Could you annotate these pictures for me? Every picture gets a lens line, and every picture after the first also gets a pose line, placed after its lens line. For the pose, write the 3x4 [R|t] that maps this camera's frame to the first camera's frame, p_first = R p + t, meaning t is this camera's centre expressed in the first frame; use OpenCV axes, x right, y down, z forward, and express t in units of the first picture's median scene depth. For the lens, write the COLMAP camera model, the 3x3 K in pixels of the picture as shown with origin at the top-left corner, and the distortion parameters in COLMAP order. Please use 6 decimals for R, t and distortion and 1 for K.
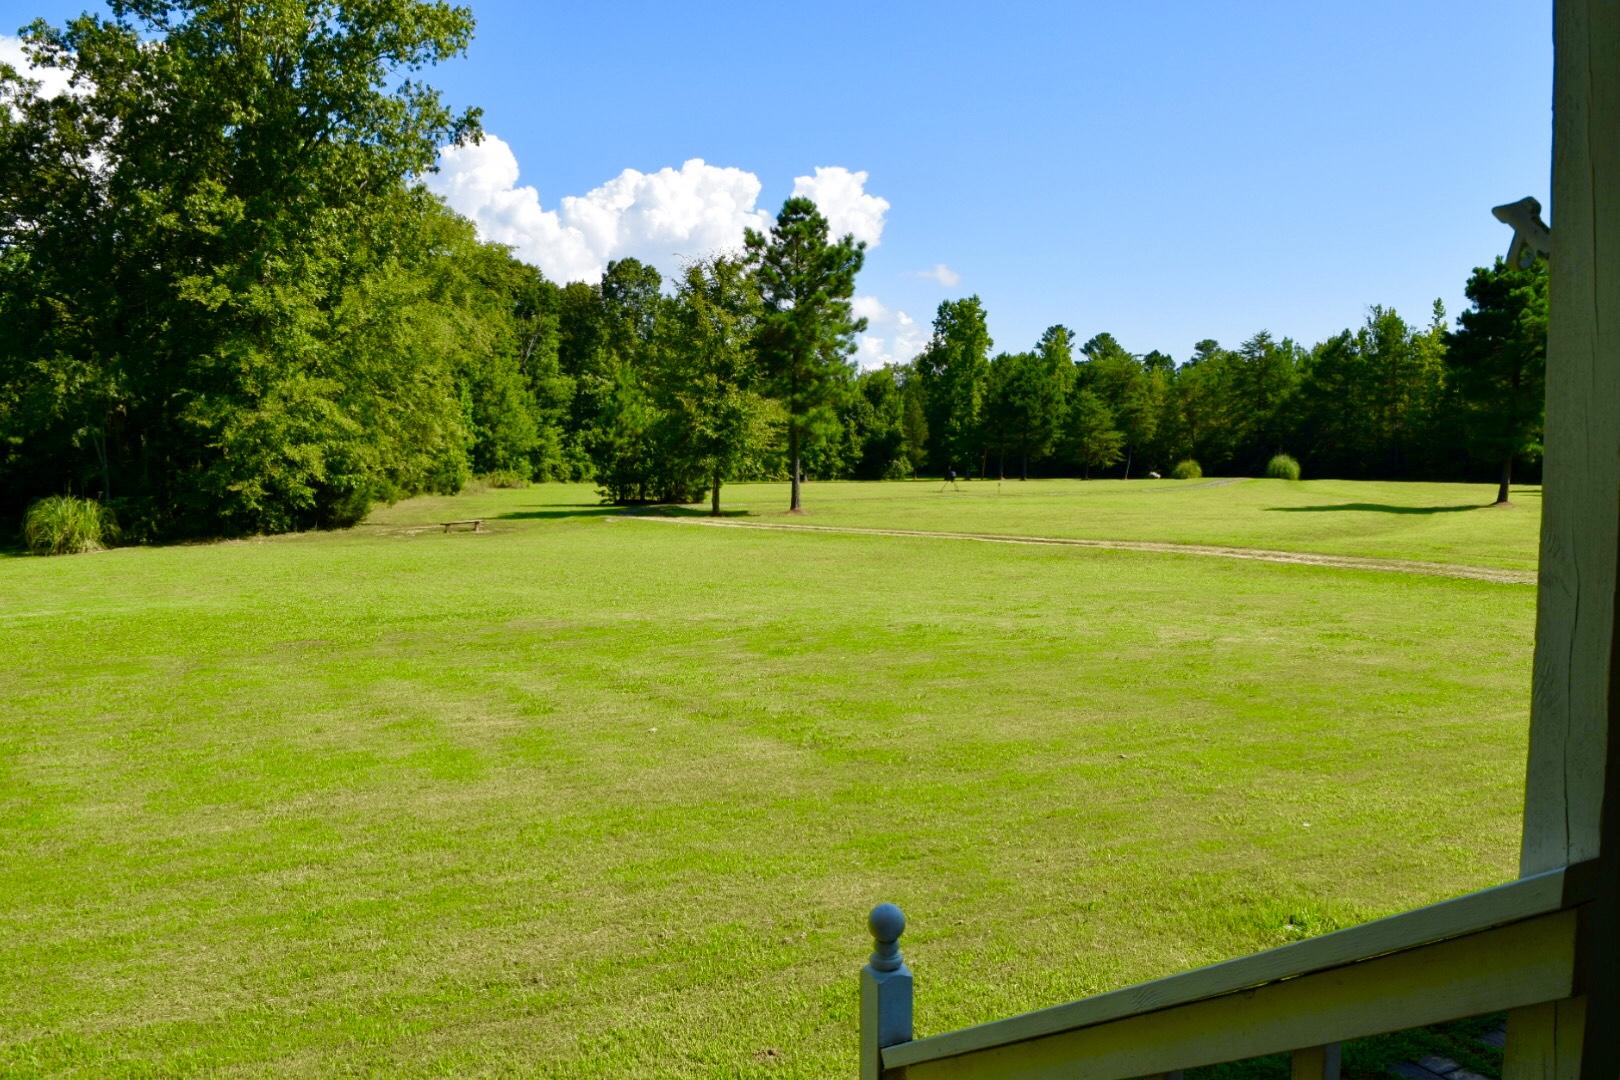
lens RADIAL K [[1254.4, 0, 810.0], [0, 1254.4, 540.0], [0, 0, 1]] dist [-0.096378, 0.013473]
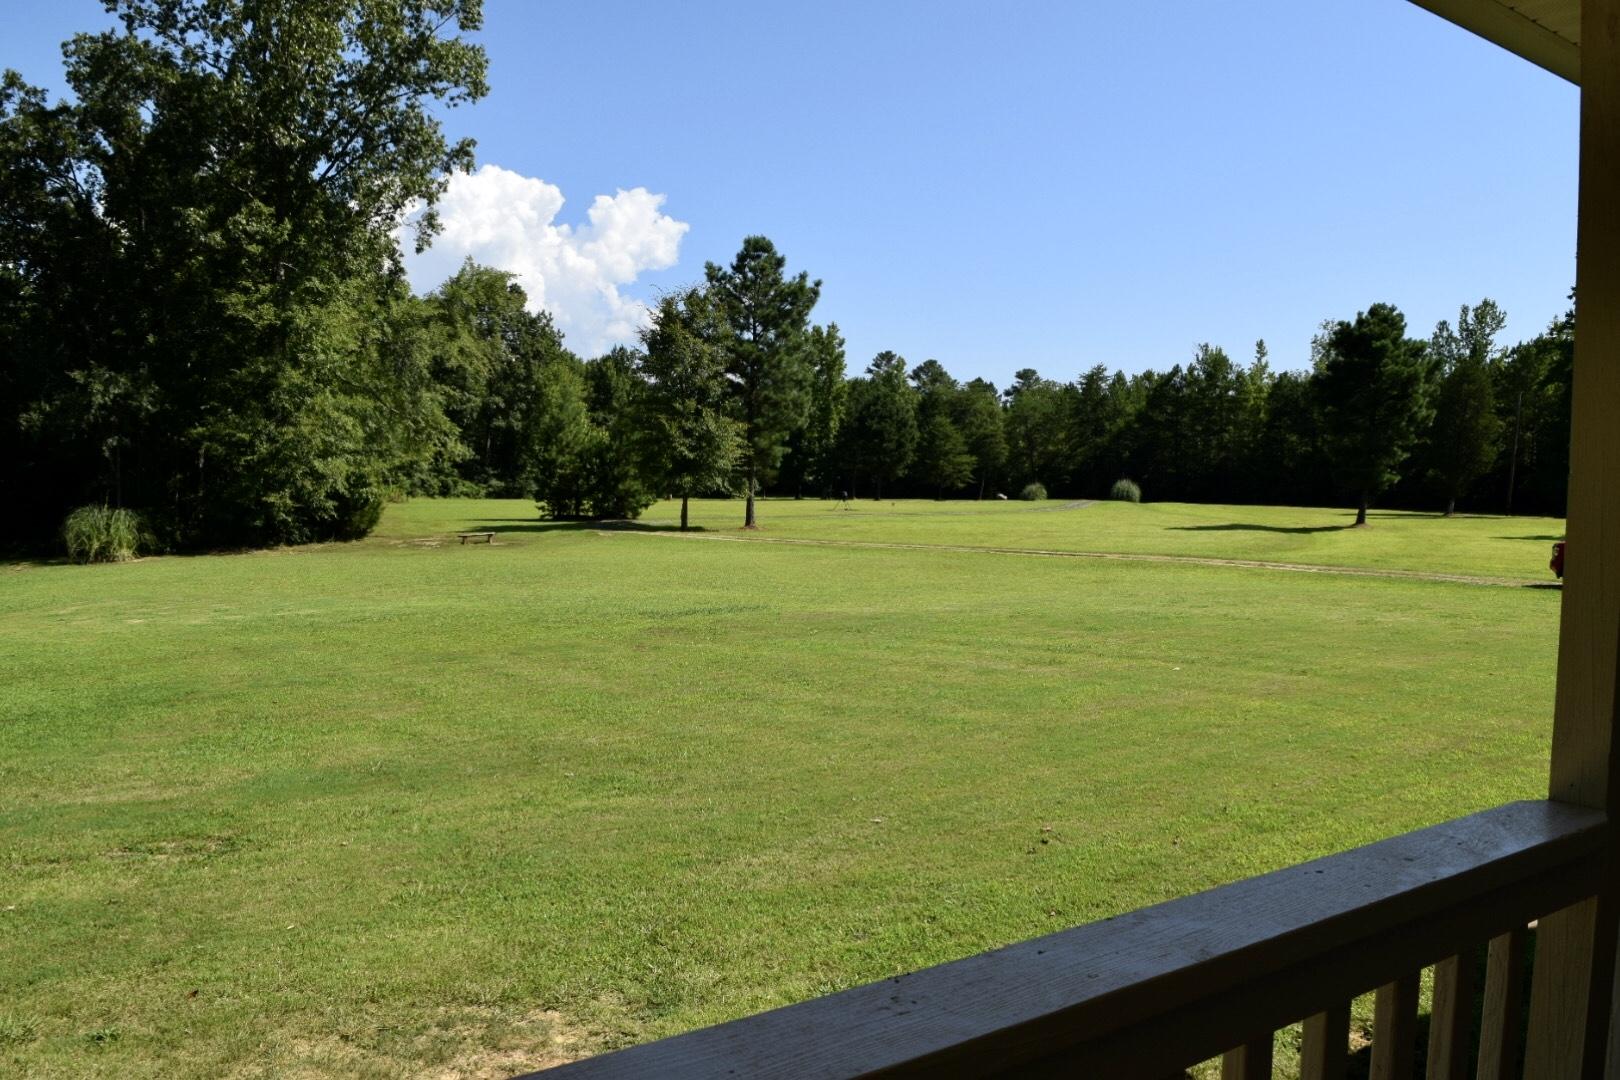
lens RADIAL K [[1254.4, 0, 810.0], [0, 1254.4, 540.0], [0, 0, 1]] dist [-0.096378, 0.013473]
pose [[0.986322, 0.006332, 0.164706, -0.119557], [-0.003932, 0.999881, -0.014894, 0.003292], [-0.164781, 0.014043, 0.986230, -0.058902]]
